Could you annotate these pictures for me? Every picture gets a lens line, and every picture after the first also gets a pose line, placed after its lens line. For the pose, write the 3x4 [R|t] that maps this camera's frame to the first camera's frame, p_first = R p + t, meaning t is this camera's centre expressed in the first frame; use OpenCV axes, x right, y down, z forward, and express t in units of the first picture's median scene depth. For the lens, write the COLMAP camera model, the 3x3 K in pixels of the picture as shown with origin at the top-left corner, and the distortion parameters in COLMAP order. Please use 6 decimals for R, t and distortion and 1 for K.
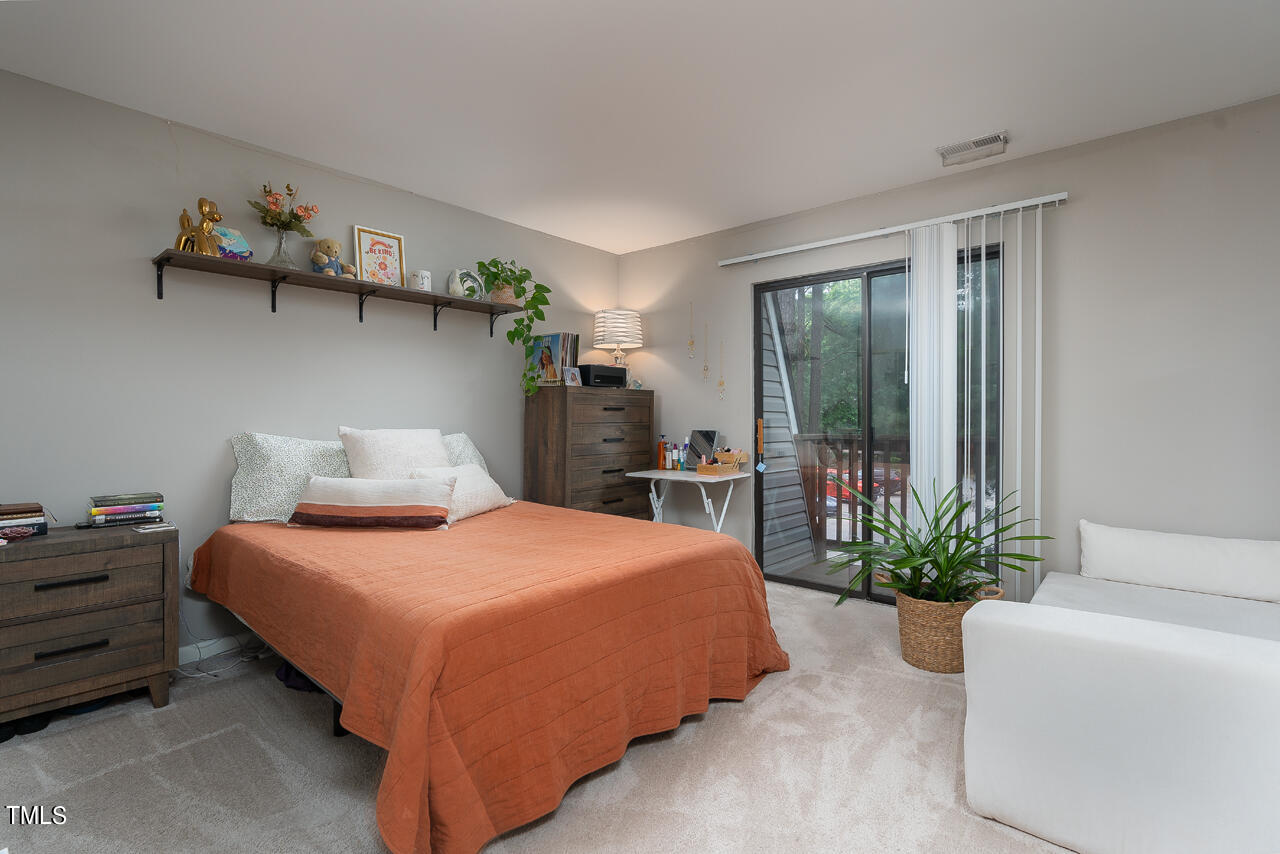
lens RADIAL K [[601.5, 0, 639.0], [0, 601.5, 421.6], [0, 0, 1]] dist [-0.001687, 0.003199]
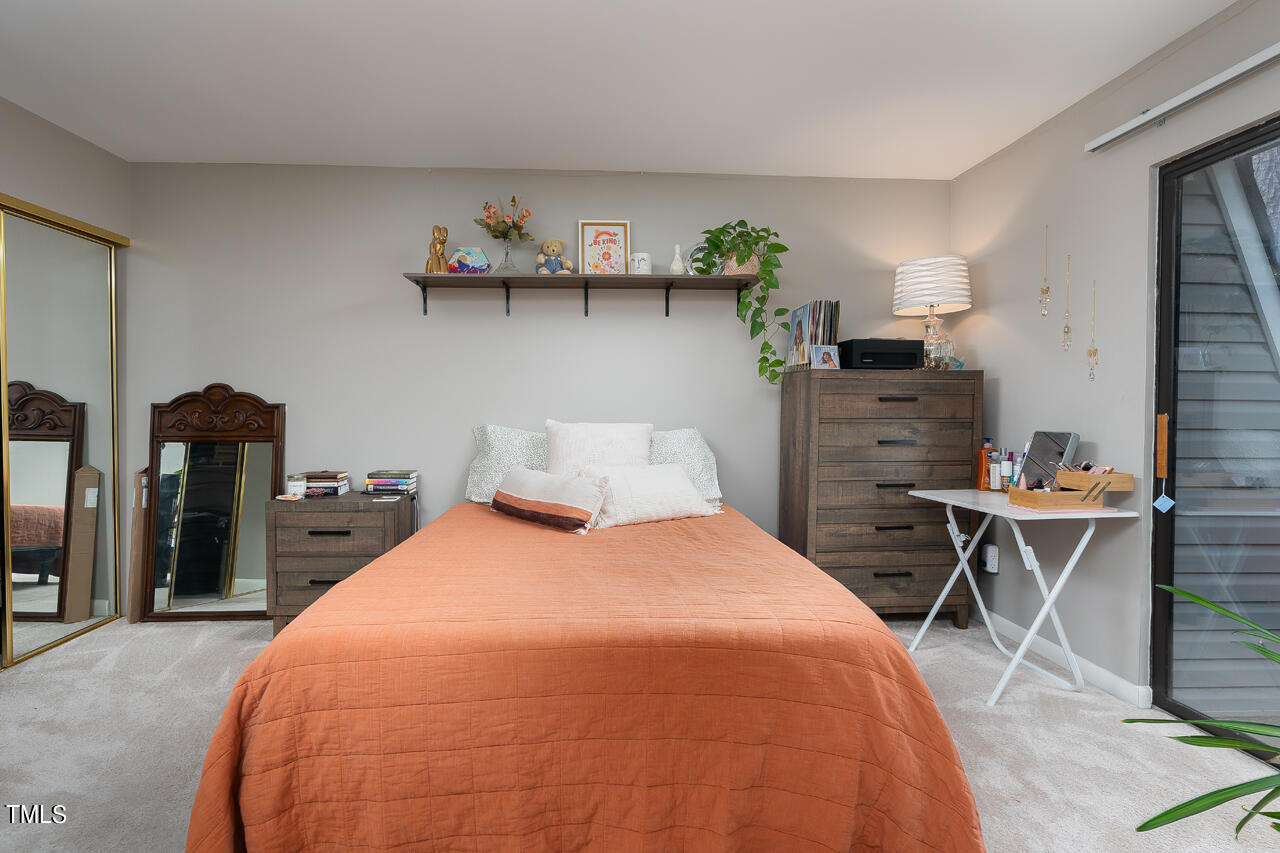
lens RADIAL K [[601.5, 0, 636.9], [0, 601.5, 427.9], [0, 0, 1]] dist [-0.001687, 0.003199]
pose [[0.697554, 0.020855, -0.716229, 0.271072], [-0.005320, 0.999700, 0.023928, -0.002436], [0.716513, -0.012881, 0.697455, 0.300108]]
